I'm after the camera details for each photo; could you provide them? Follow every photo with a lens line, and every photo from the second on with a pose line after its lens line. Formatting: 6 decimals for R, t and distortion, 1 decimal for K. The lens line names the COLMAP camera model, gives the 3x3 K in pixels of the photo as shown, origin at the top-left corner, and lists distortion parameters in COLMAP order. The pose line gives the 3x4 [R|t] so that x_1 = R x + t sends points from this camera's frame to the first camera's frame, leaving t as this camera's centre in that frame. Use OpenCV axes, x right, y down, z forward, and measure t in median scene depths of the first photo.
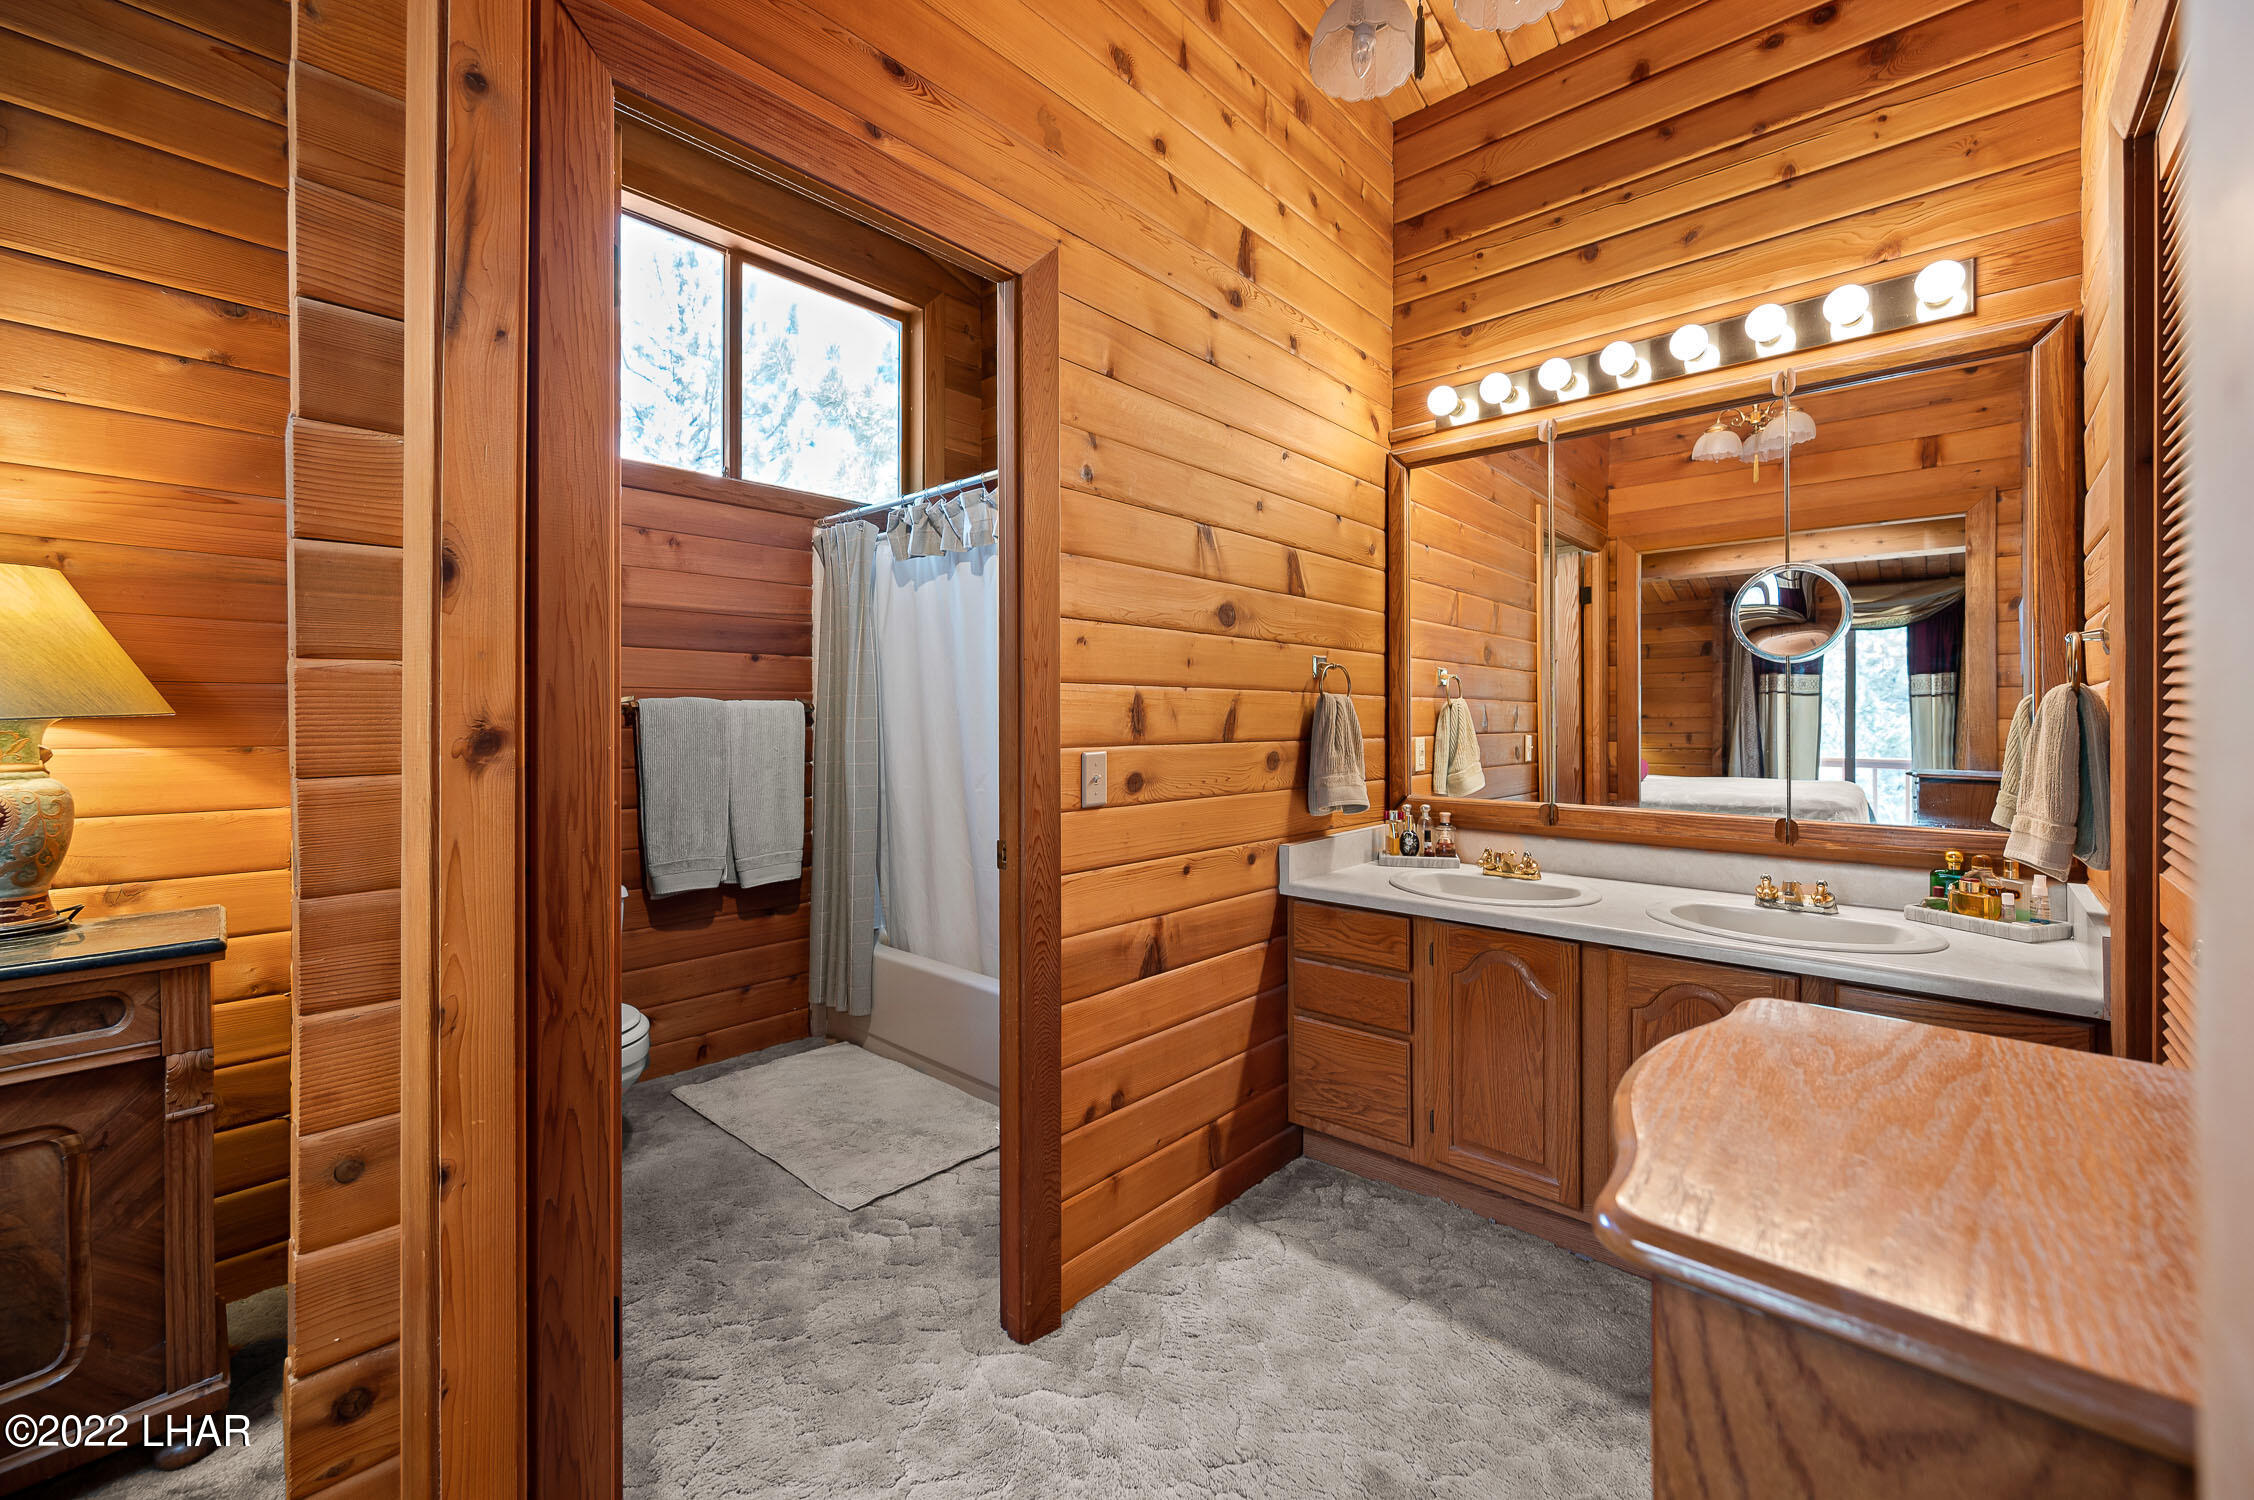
lens RADIAL K [[907.2, 0, 1139.0], [0, 907.2, 711.4], [0, 0, 1]] dist [0.000023, -0.000074]
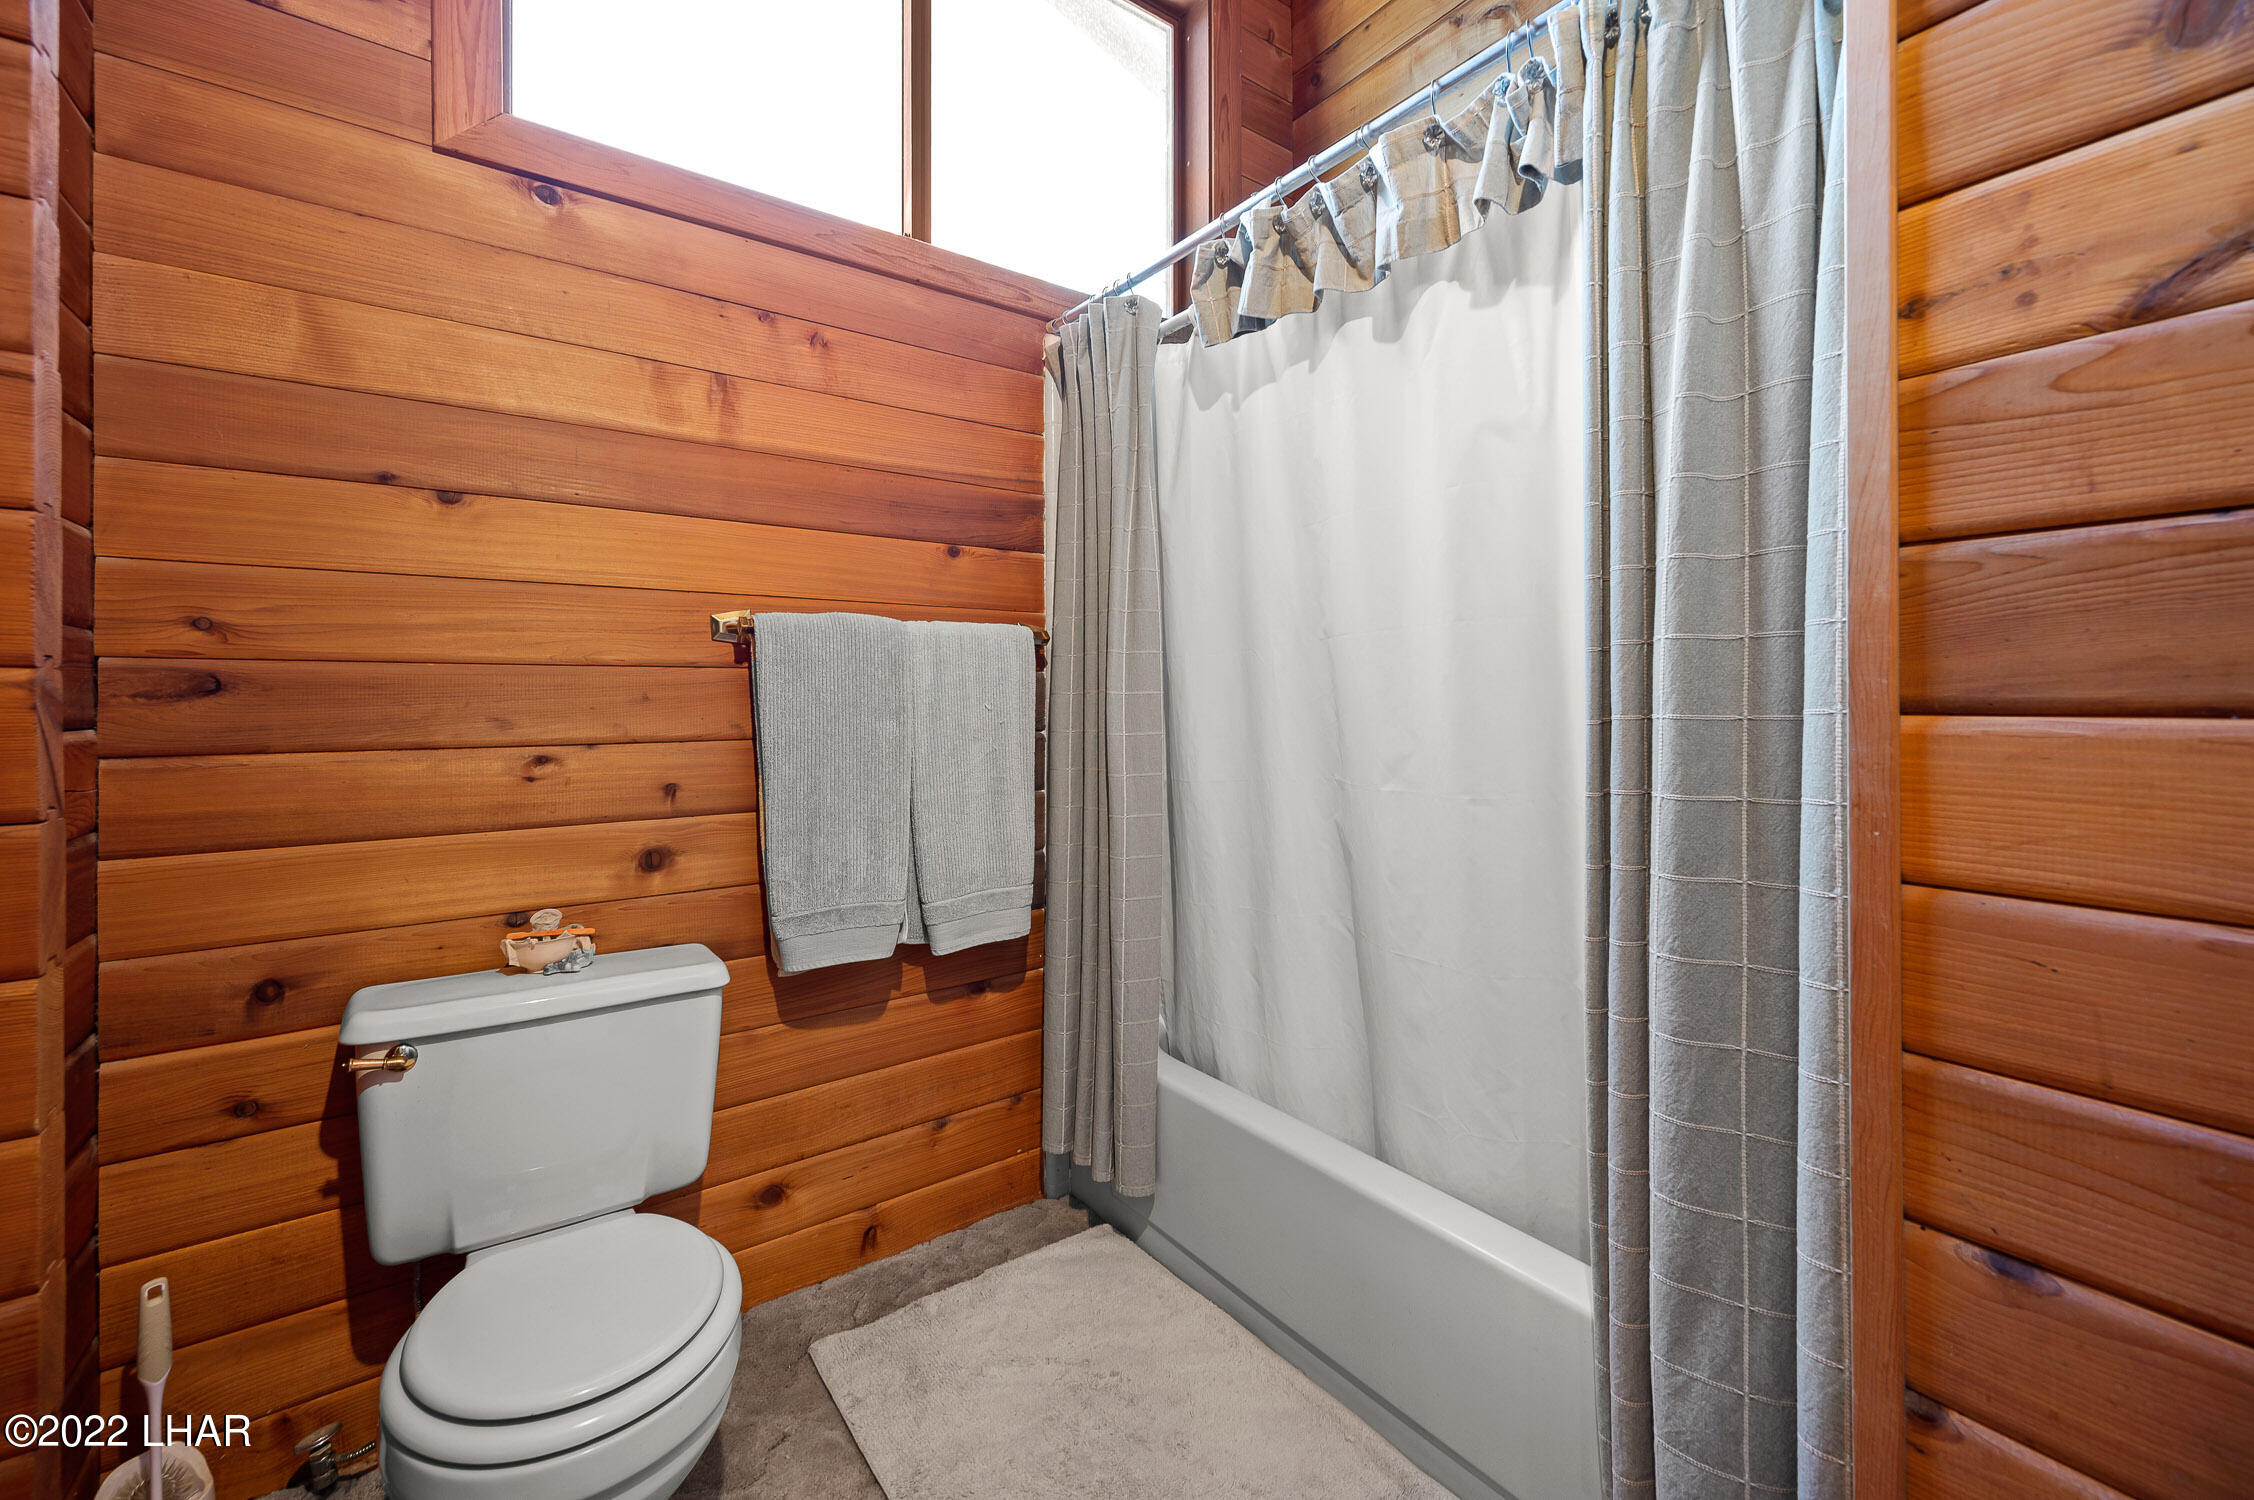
lens RADIAL K [[907.3, 0, 1133.3], [0, 907.3, 684.3], [0, 0, 1]] dist [-0.000736, -0.000134]
pose [[0.979632, -0.005232, -0.200733, -0.195902], [0.004636, 0.999983, -0.003443, 0.029162], [0.200748, 0.002442, 0.979640, 0.458299]]
